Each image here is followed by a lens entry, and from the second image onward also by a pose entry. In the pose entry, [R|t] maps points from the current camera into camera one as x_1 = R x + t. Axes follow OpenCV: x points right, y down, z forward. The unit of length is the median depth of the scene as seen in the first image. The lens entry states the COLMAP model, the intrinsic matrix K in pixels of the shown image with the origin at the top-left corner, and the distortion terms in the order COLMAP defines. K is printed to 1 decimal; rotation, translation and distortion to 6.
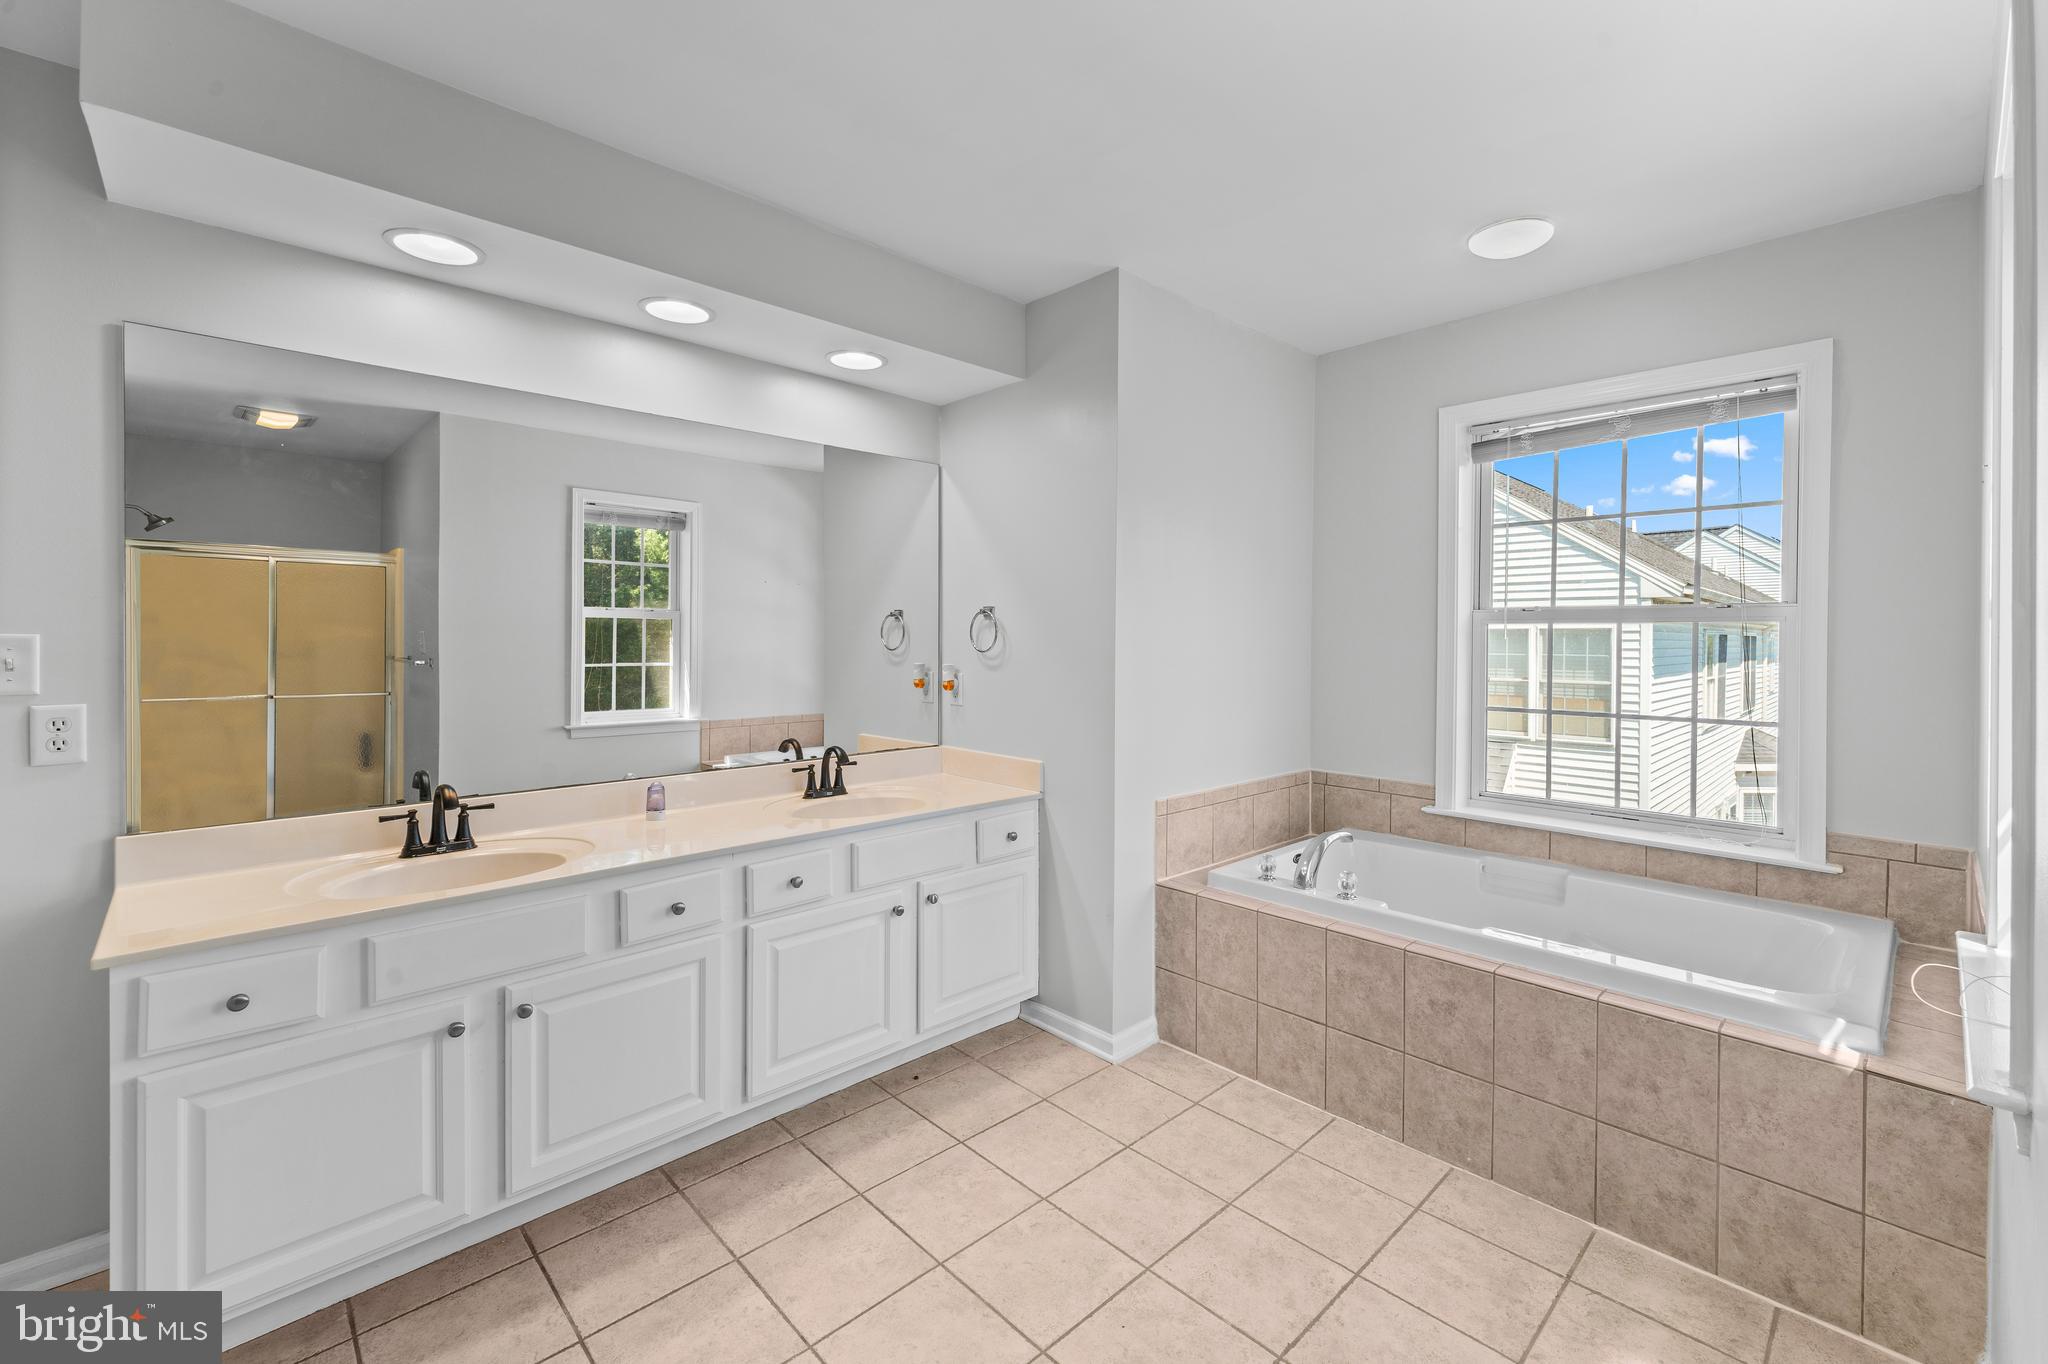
lens RADIAL K [[846.0, 0, 994.0], [0, 846.0, 647.3], [0, 0, 1]] dist [0.003587, -0.001227]
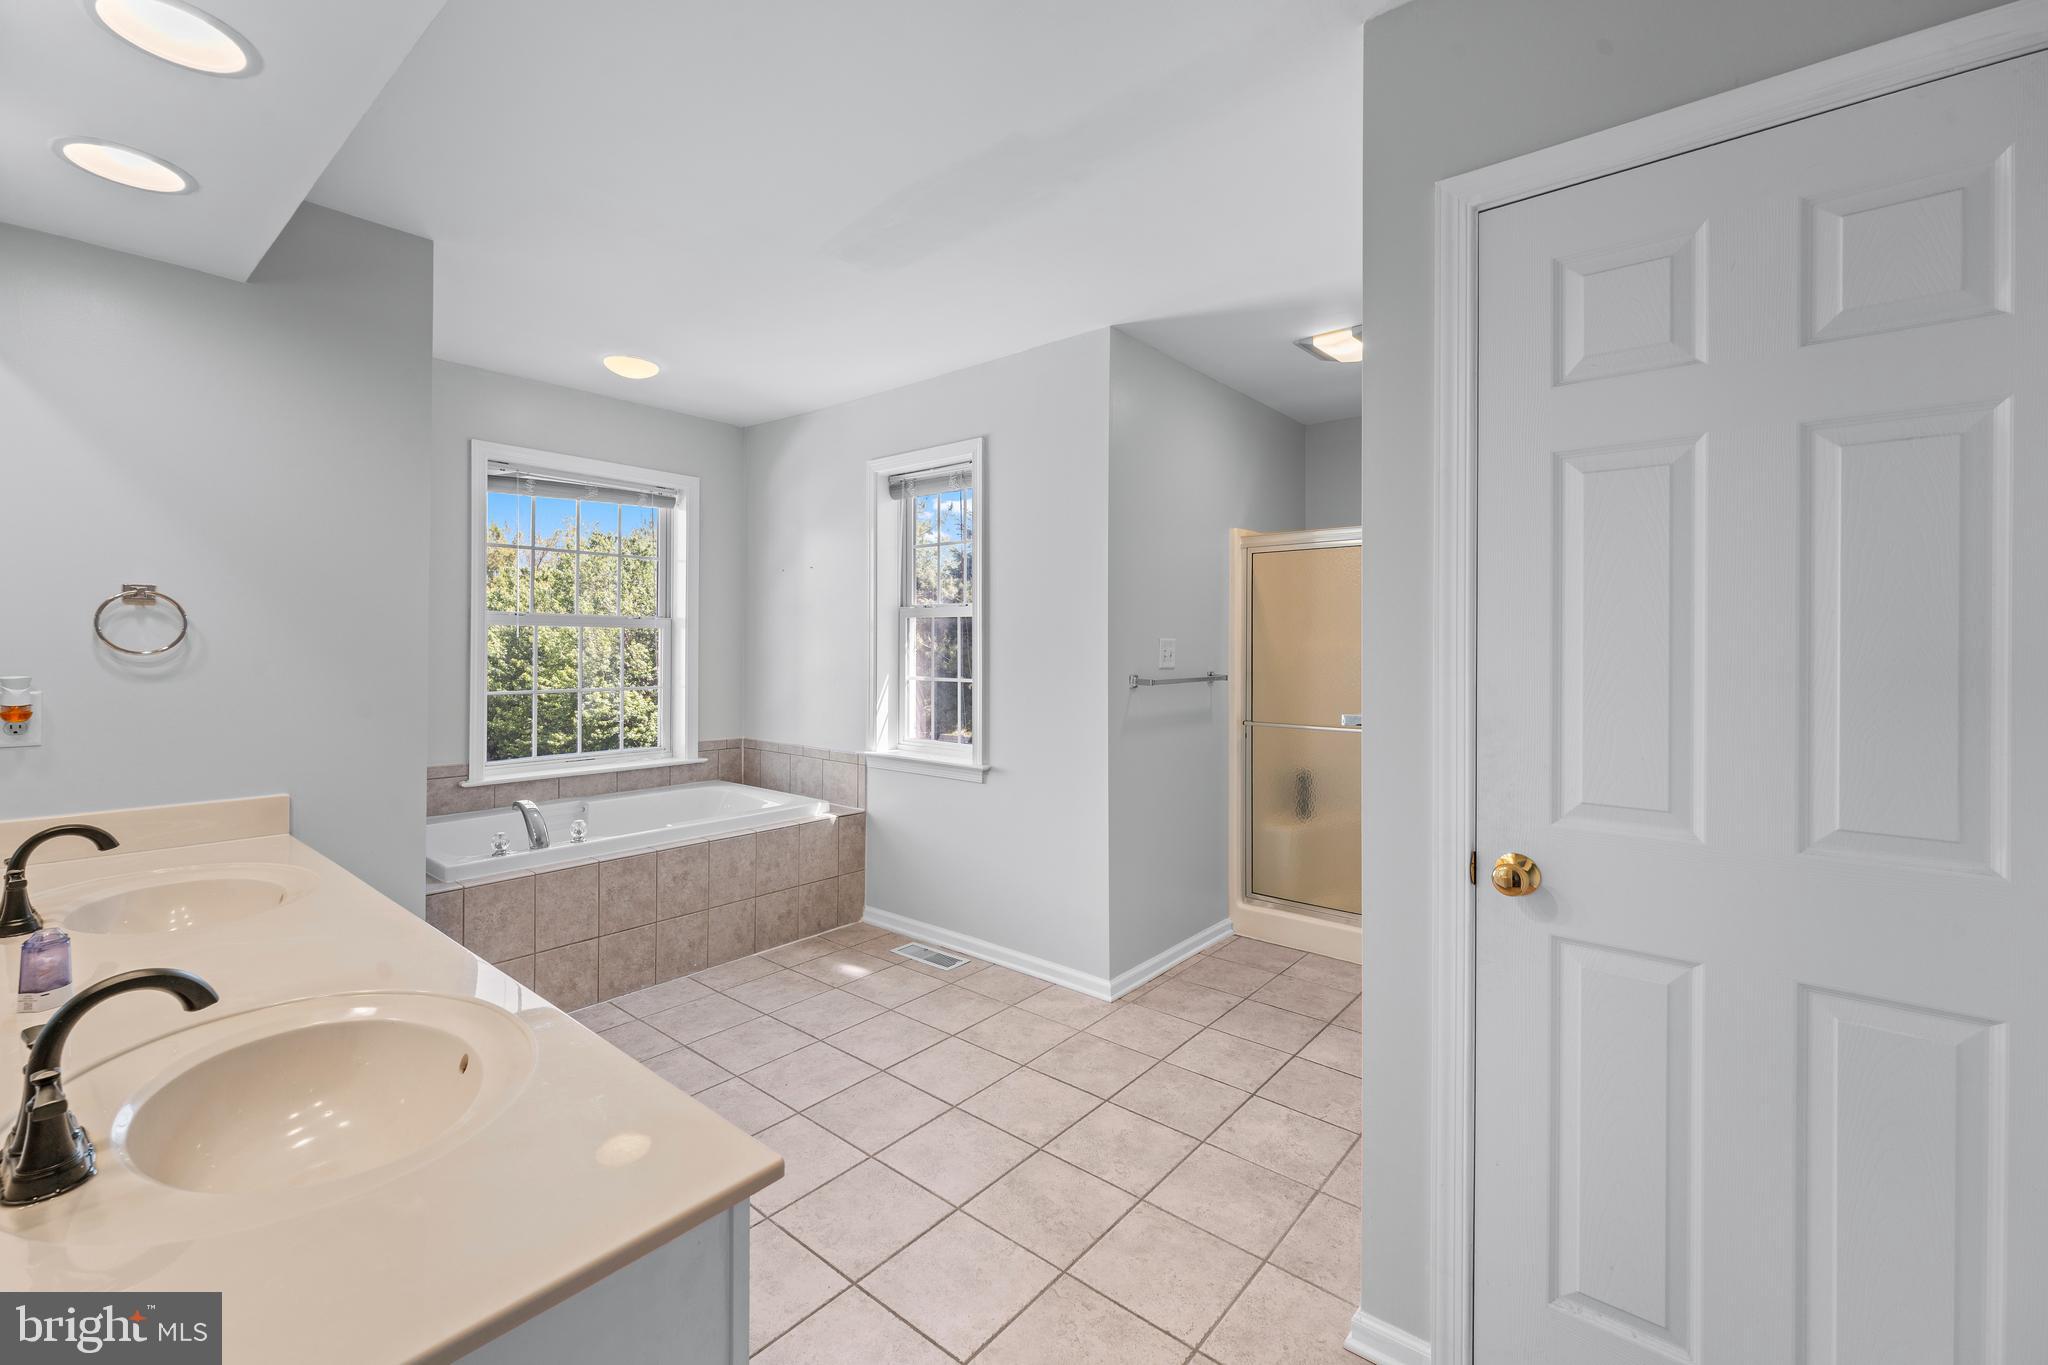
lens RADIAL K [[846.0, 0, 1028.6], [0, 846.0, 655.1], [0, 0, 1]] dist [0.003587, -0.001227]
pose [[-0.122034, -0.019432, 0.992336, -1.016426], [0.003734, 0.999792, 0.020037, -0.006964], [-0.992519, 0.006151, -0.121936, 0.533908]]
